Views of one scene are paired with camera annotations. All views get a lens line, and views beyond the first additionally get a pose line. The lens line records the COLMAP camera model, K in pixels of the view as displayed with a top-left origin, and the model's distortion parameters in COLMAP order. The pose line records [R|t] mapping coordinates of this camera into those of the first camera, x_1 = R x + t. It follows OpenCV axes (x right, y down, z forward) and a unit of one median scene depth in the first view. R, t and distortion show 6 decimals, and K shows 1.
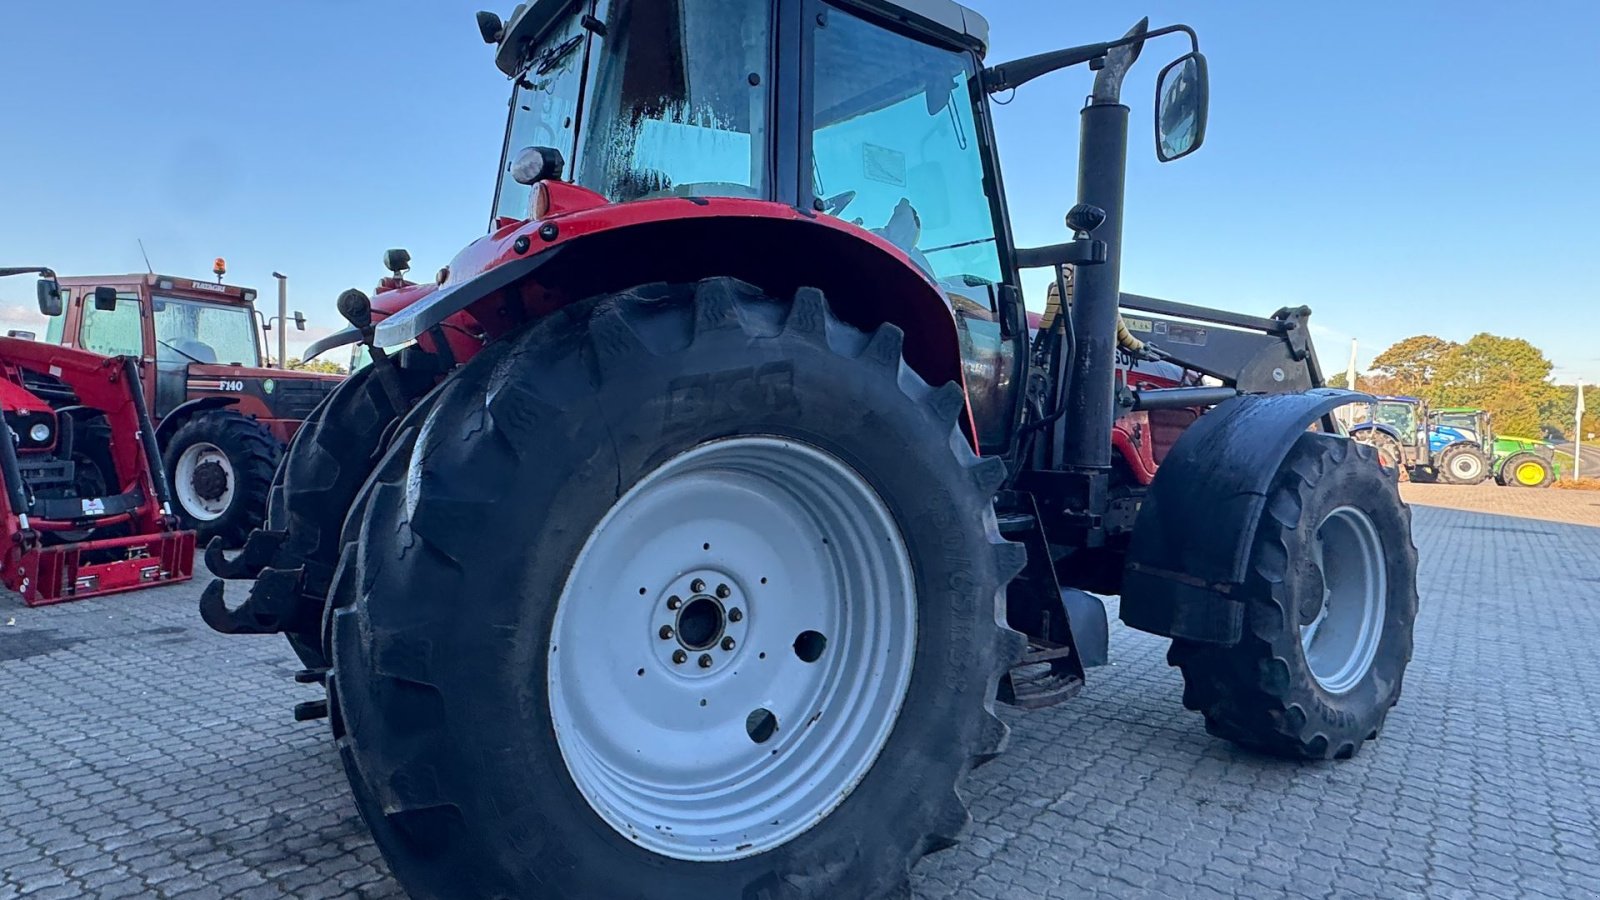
lens RADIAL K [[937.9, 0, 791.8], [0, 937.9, 434.2], [0, 0, 1]] dist [0.000209, -0.002117]
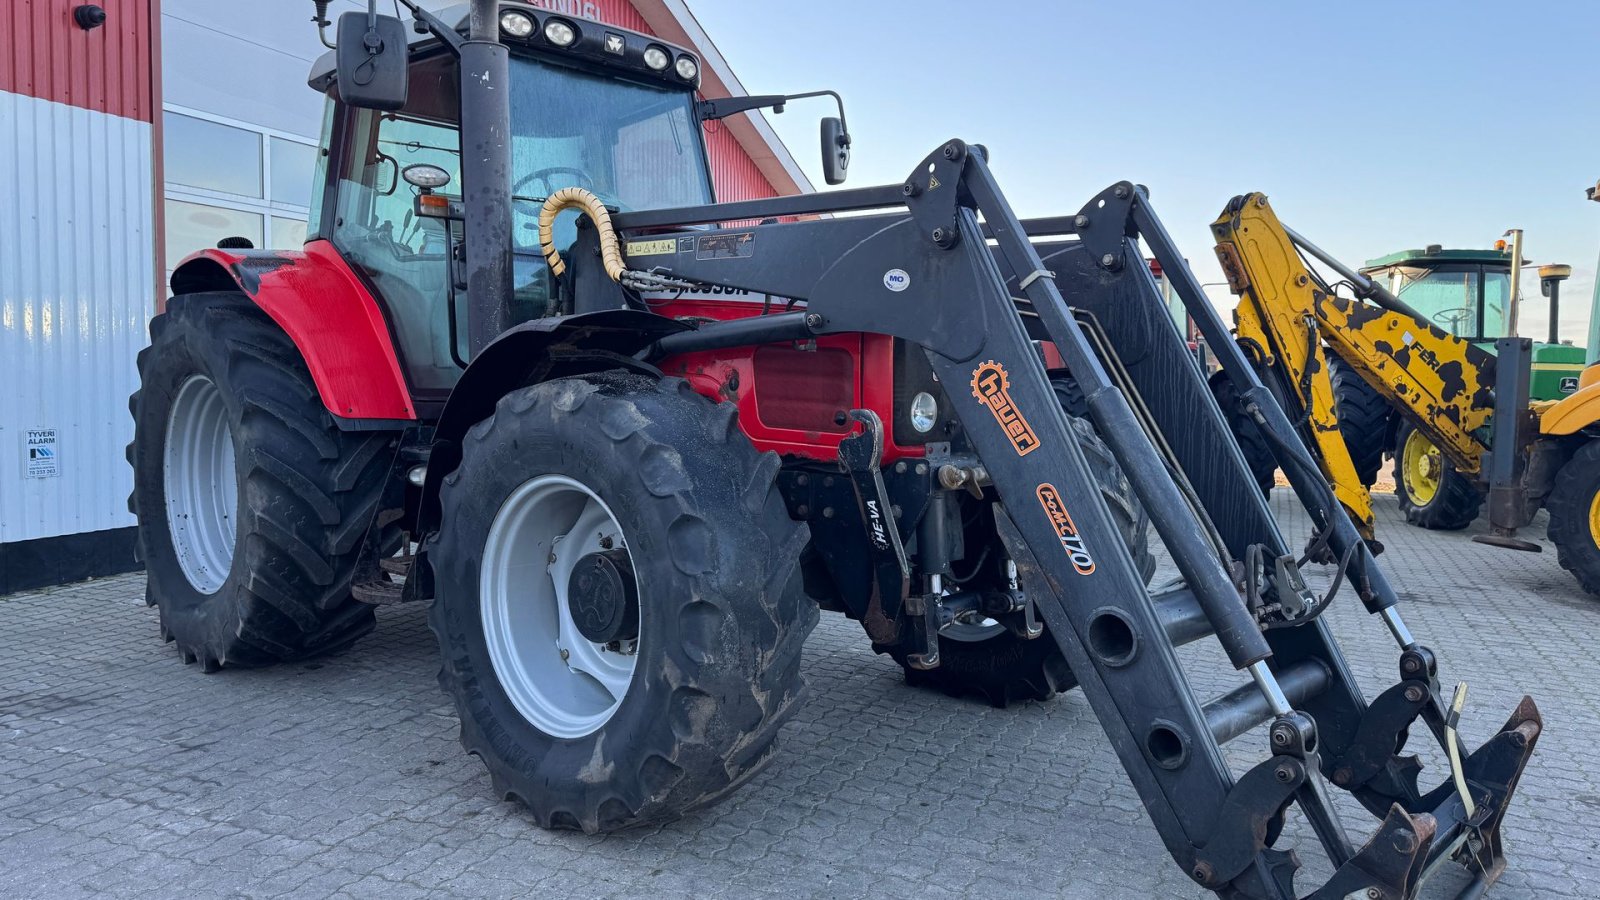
lens RADIAL K [[1104.0, 0, 792.3], [0, 1104.0, 431.1], [0, 0, 1]] dist [0.115434, -0.172676]
pose [[0.219439, 0.033602, -0.975047, 1.618907], [-0.023541, 0.999298, 0.029139, 0.014446], [0.975342, 0.016559, 0.220076, 1.098670]]
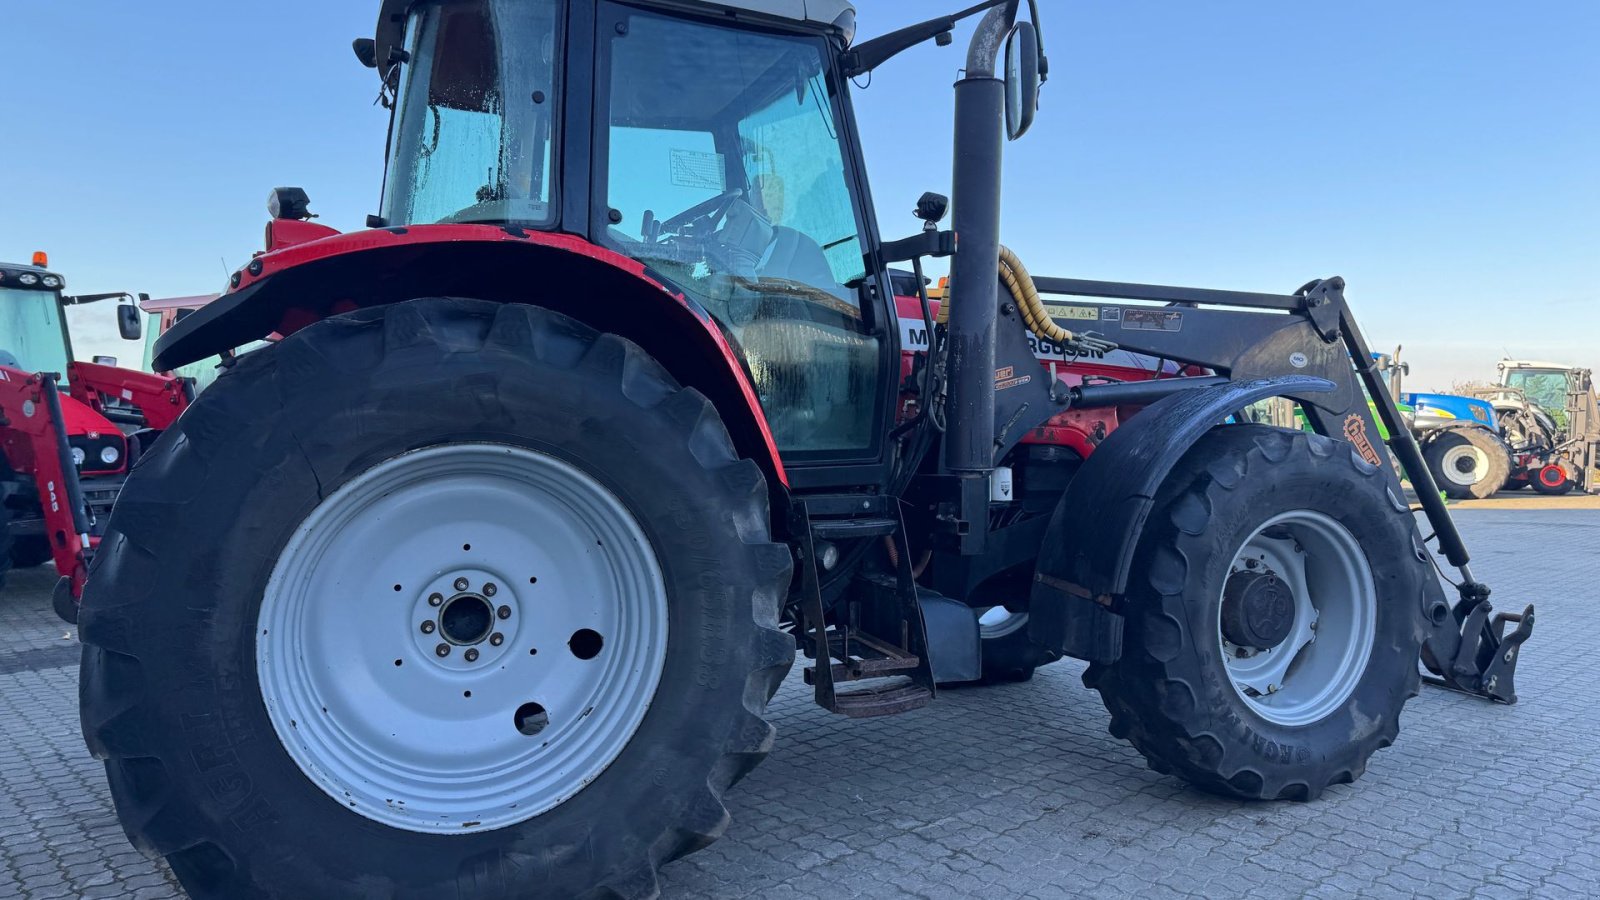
lens RADIAL K [[1103.5, 0, 800.0], [0, 1103.5, 450.0], [0, 0, 1]] dist [0.125180, -0.174428]
pose [[0.979825, -0.018856, -0.198967, 0.386311], [0.019752, 0.999802, 0.002516, 0.009376], [0.198880, -0.006395, 0.980003, -0.123685]]
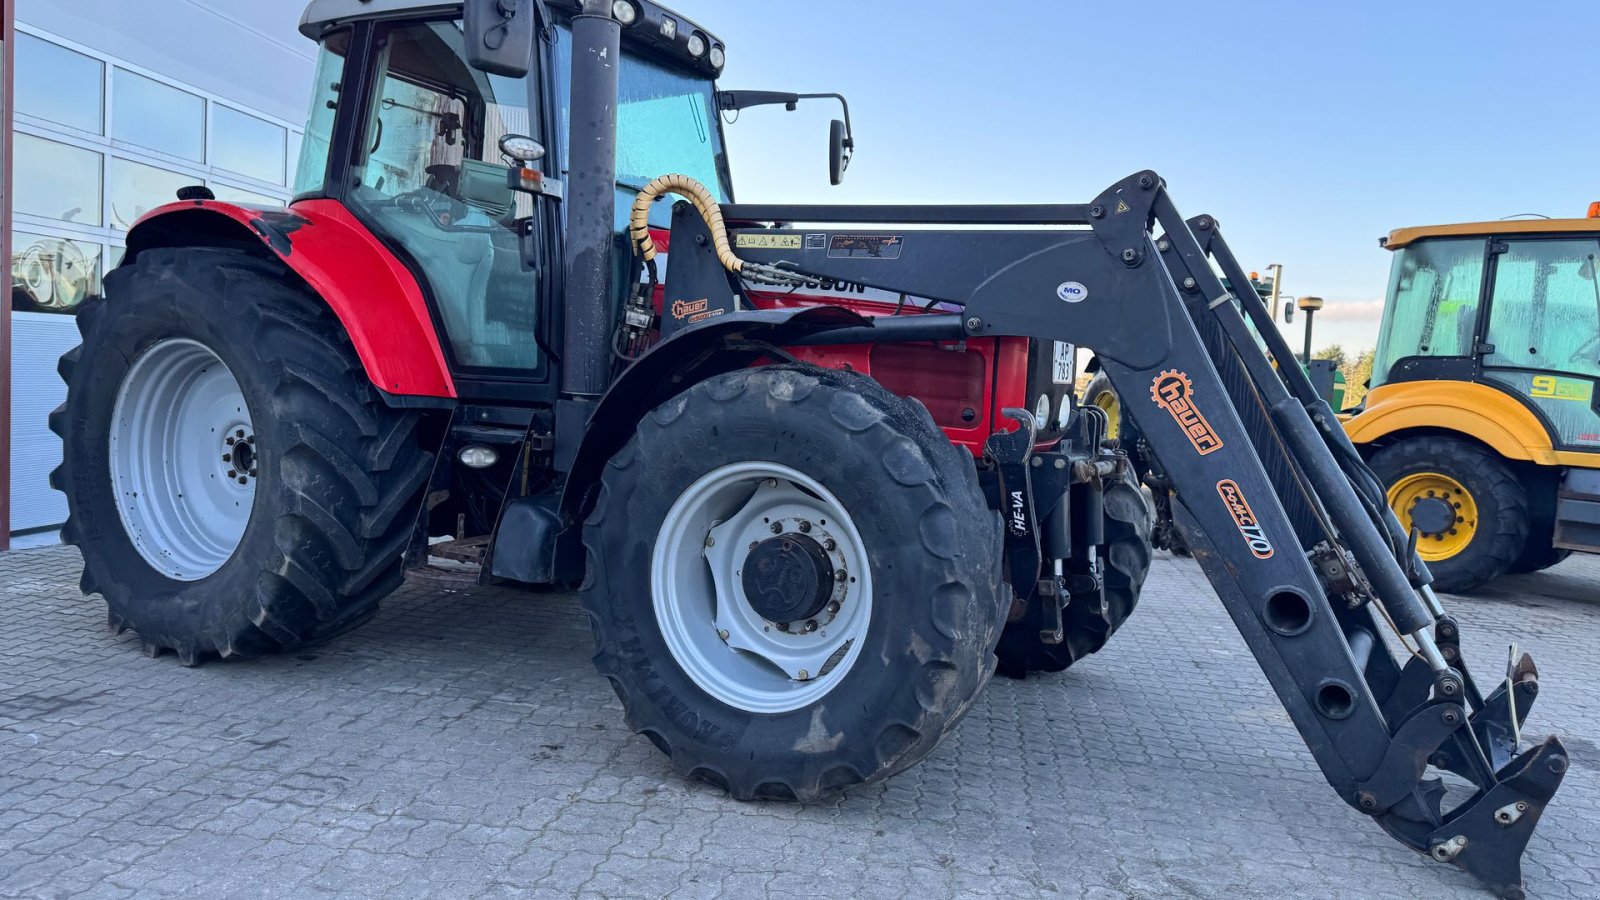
lens RADIAL K [[1103.5, 0, 800.0], [0, 1103.5, 450.0], [0, 0, 1]] dist [0.125180, -0.174428]
pose [[0.462305, 0.070058, -0.883949, 1.531091], [-0.062538, 0.996968, 0.046308, 0.026417], [0.884513, 0.033872, 0.465285, 0.686787]]
